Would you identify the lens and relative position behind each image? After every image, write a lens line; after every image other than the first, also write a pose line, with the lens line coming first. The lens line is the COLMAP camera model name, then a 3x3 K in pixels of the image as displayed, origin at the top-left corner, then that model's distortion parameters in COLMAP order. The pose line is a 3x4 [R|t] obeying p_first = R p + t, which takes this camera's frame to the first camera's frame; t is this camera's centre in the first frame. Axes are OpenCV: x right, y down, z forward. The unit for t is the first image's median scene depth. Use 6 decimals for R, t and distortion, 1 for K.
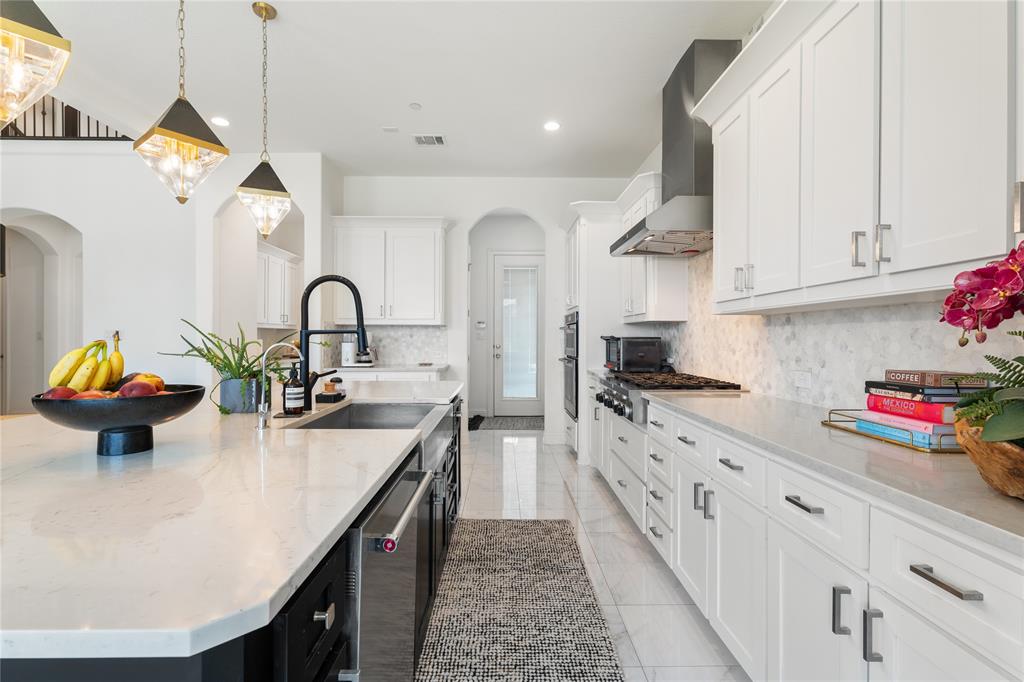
lens RADIAL K [[479.2, 0, 509.4], [0, 479.2, 338.9], [0, 0, 1]] dist [-0.003001, -0.000247]
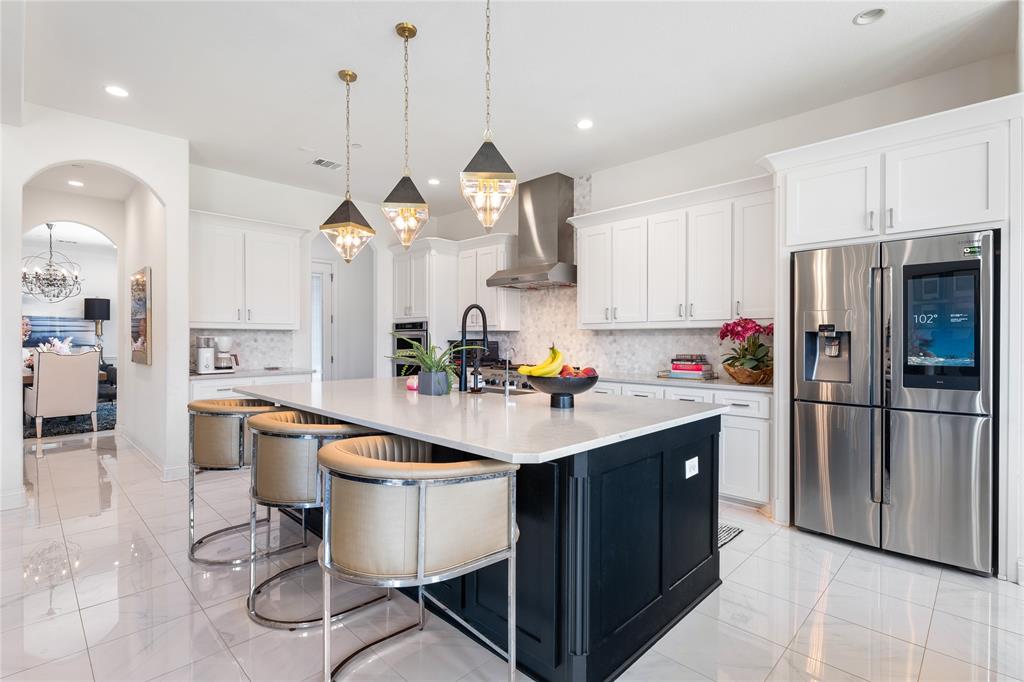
lens RADIAL K [[479.2, 0, 514.9], [0, 479.2, 339.7], [0, 0, 1]] dist [-0.003001, -0.000247]
pose [[0.704612, -0.003545, 0.709584, -1.038995], [0.003162, 0.999993, 0.001856, -0.015205], [-0.709586, 0.000936, 0.704618, -0.138805]]
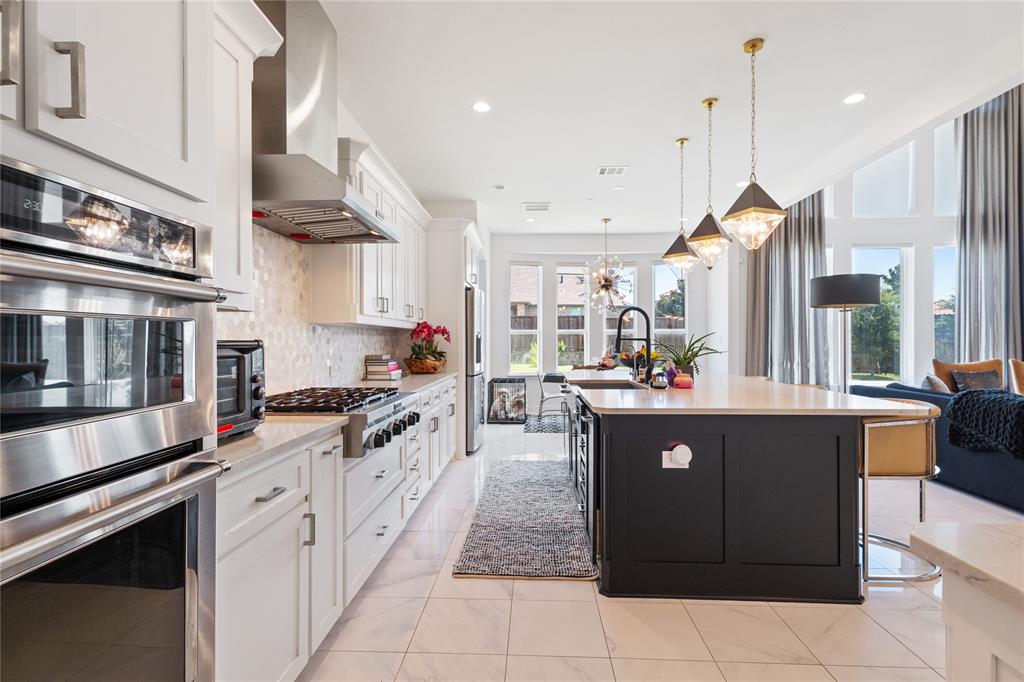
lens RADIAL K [[479.2, 0, 511.4], [0, 479.2, 342.0], [0, 0, 1]] dist [-0.003001, -0.000247]
pose [[-0.998420, -0.003543, 0.056074, -0.016785], [-0.003553, 0.999994, -0.000077, -0.006310], [-0.056074, -0.000276, -0.998427, 2.062845]]
